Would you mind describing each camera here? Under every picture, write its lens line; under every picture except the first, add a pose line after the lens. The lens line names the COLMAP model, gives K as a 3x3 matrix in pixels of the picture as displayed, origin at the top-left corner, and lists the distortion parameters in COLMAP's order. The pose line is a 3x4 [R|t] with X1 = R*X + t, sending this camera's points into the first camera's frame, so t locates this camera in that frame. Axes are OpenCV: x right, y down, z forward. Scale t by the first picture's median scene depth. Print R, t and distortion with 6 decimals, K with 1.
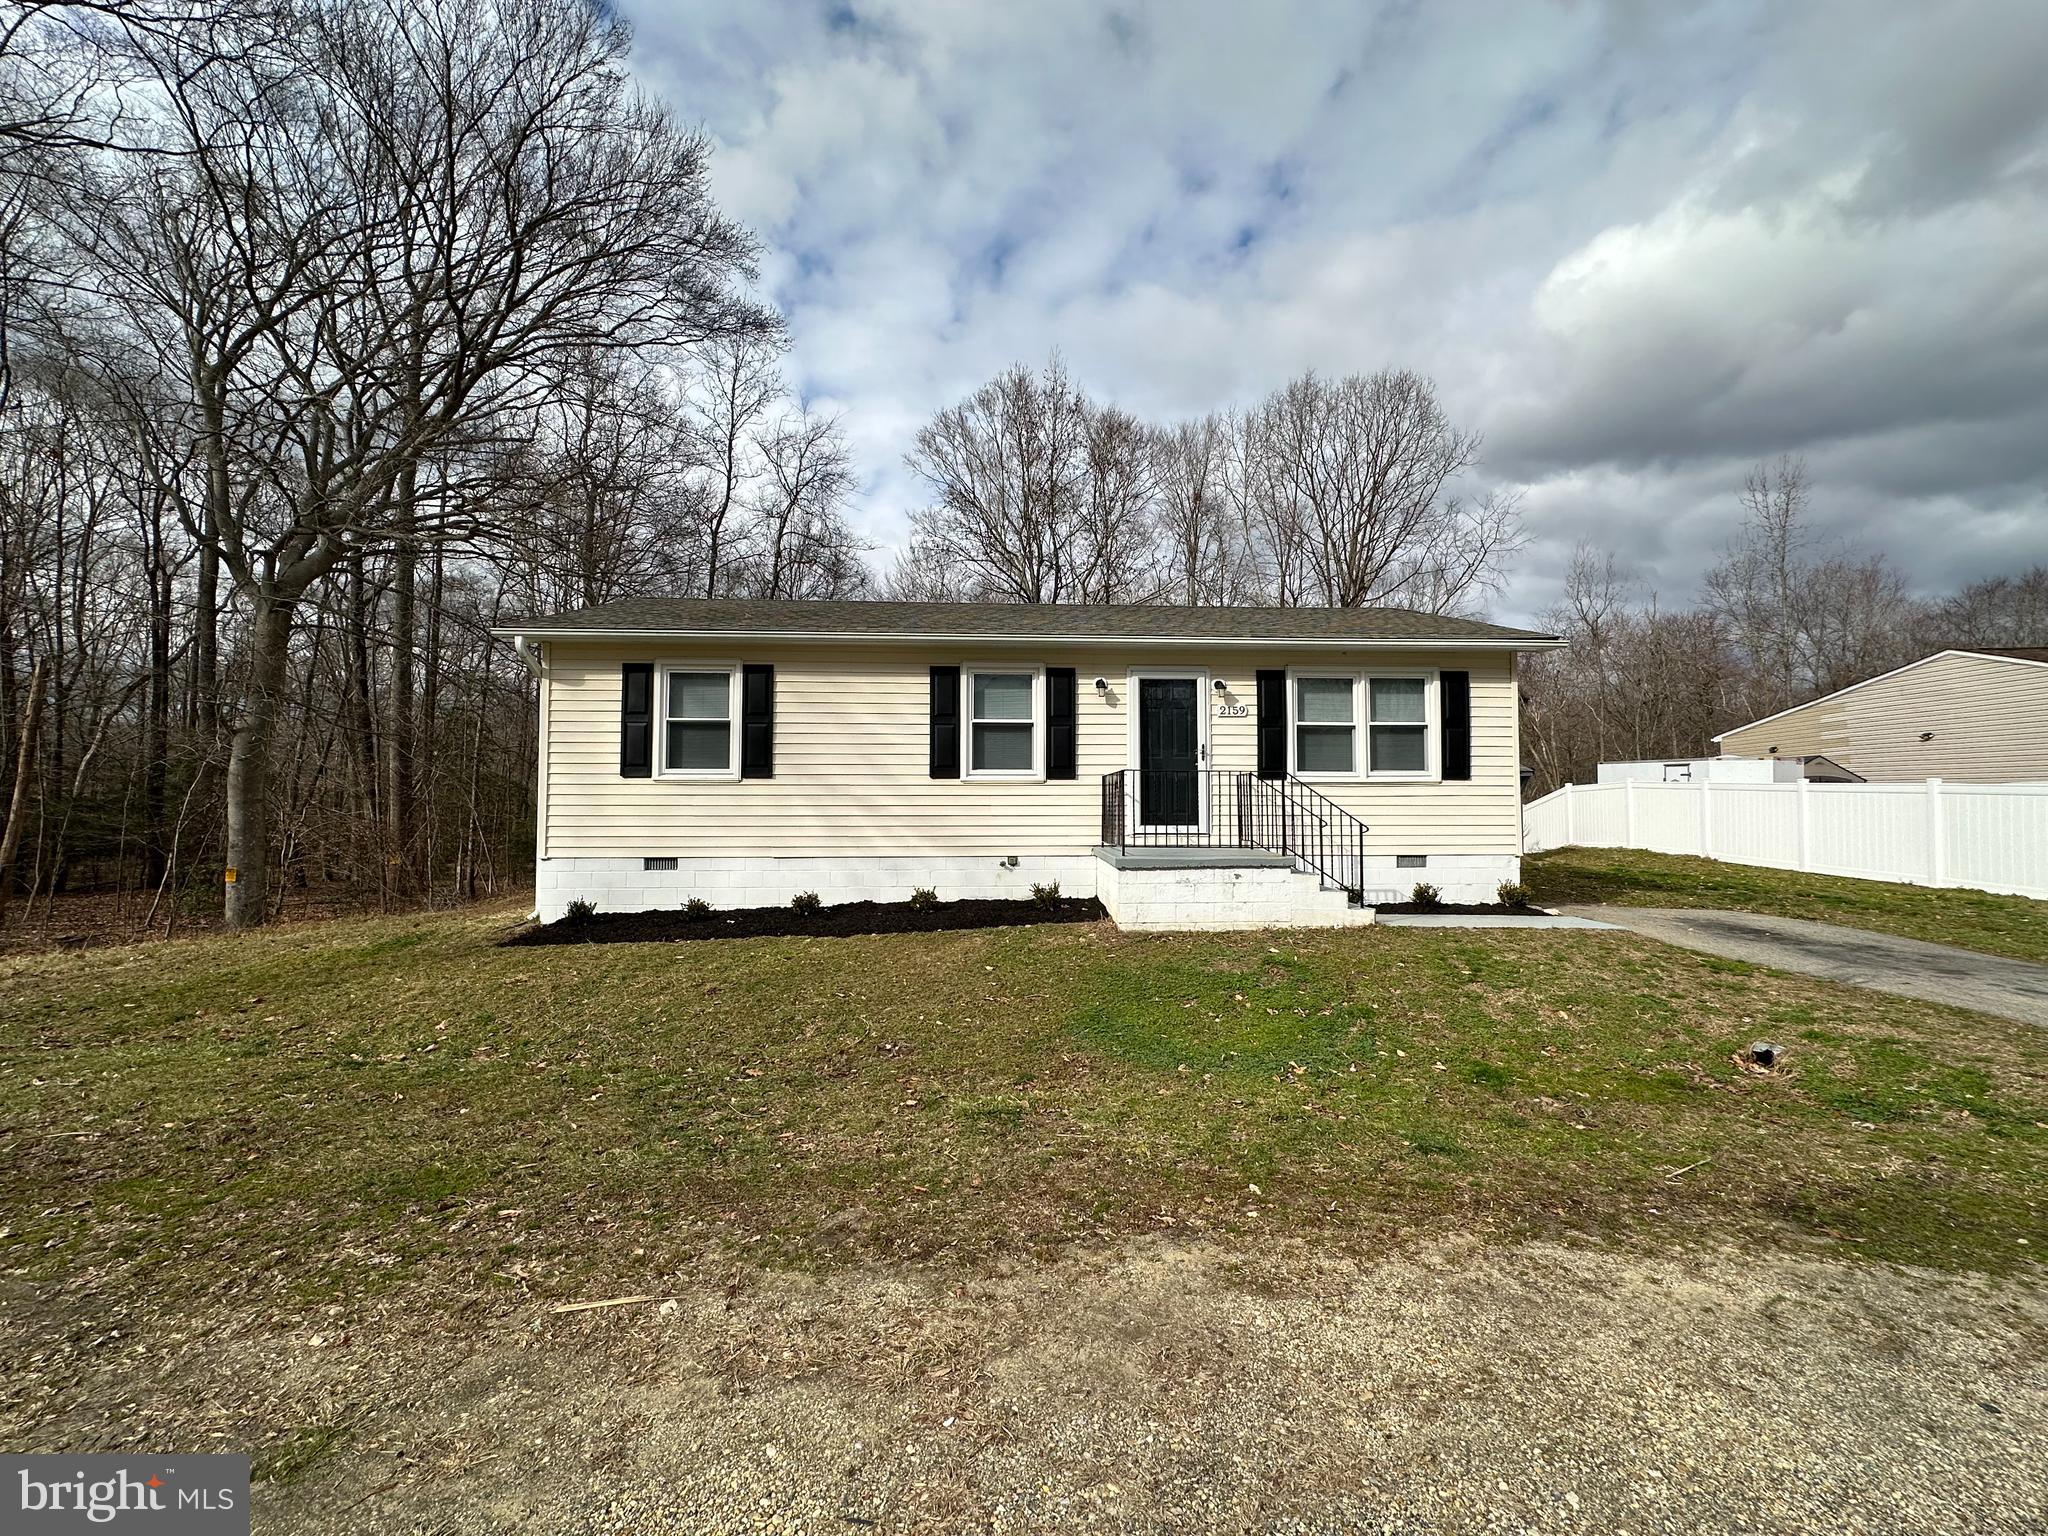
lens RADIAL K [[796.9, 0, 1038.6], [0, 796.9, 779.2], [0, 0, 1]] dist [0.002711, 0.001189]
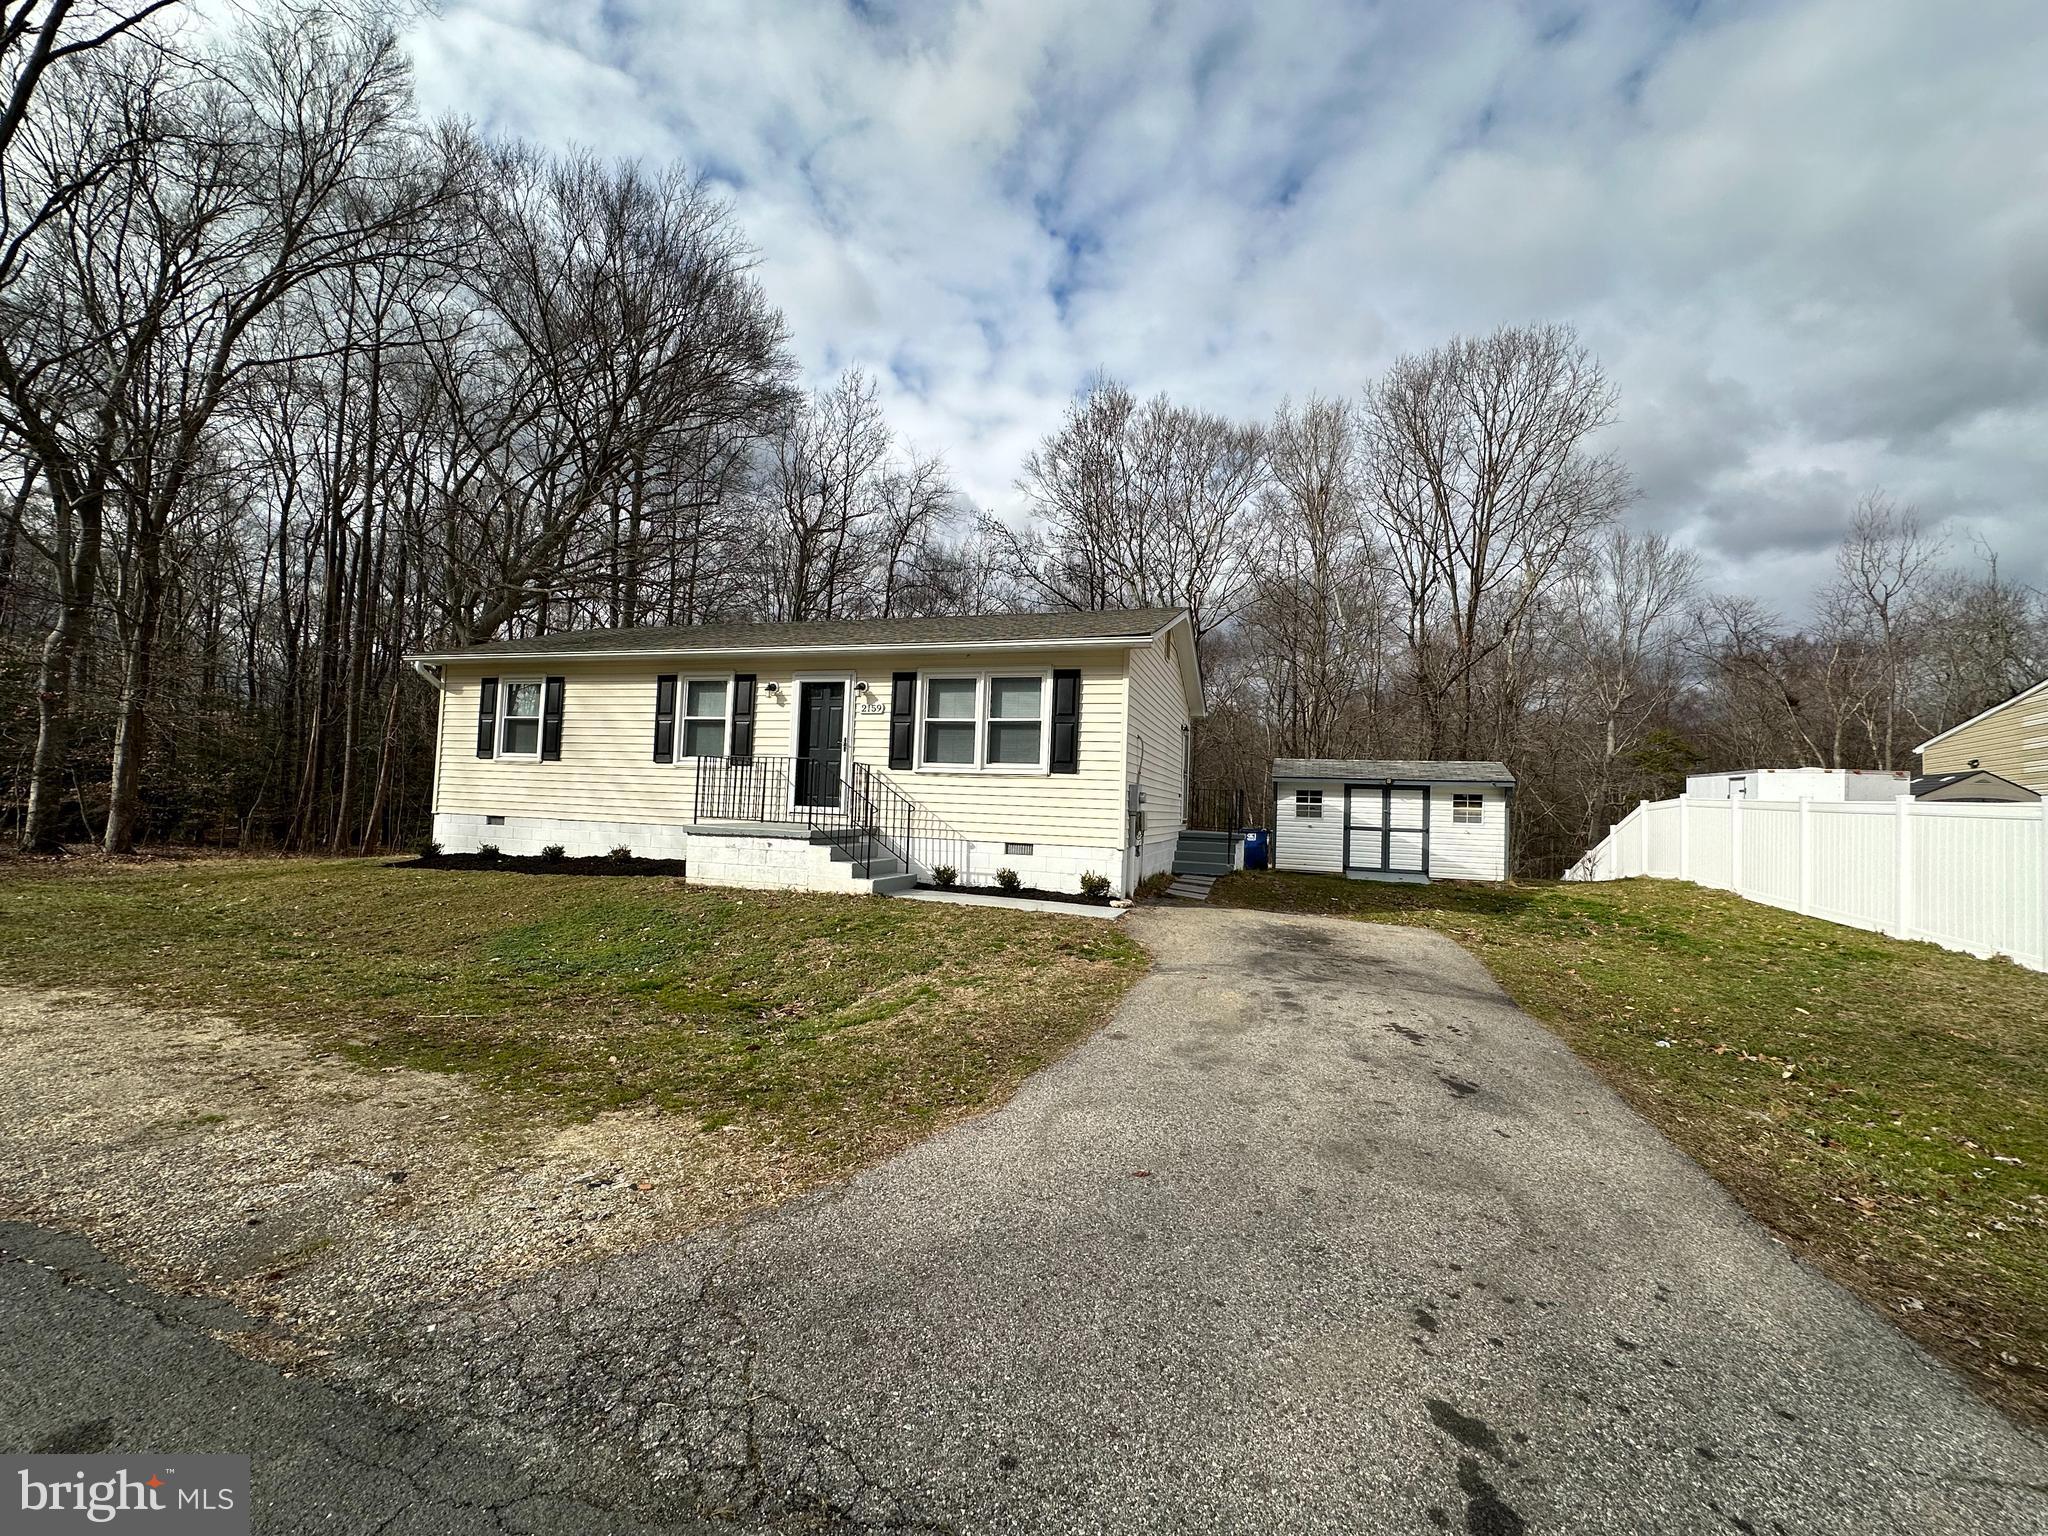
lens RADIAL K [[796.9, 0, 1037.9], [0, 796.9, 768.4], [0, 0, 1]] dist [0.002711, 0.001189]
pose [[0.937325, 0.020176, -0.347873, 0.869032], [-0.025245, 0.999631, -0.010045, 0.005606], [0.347542, 0.018197, 0.937488, 0.011828]]
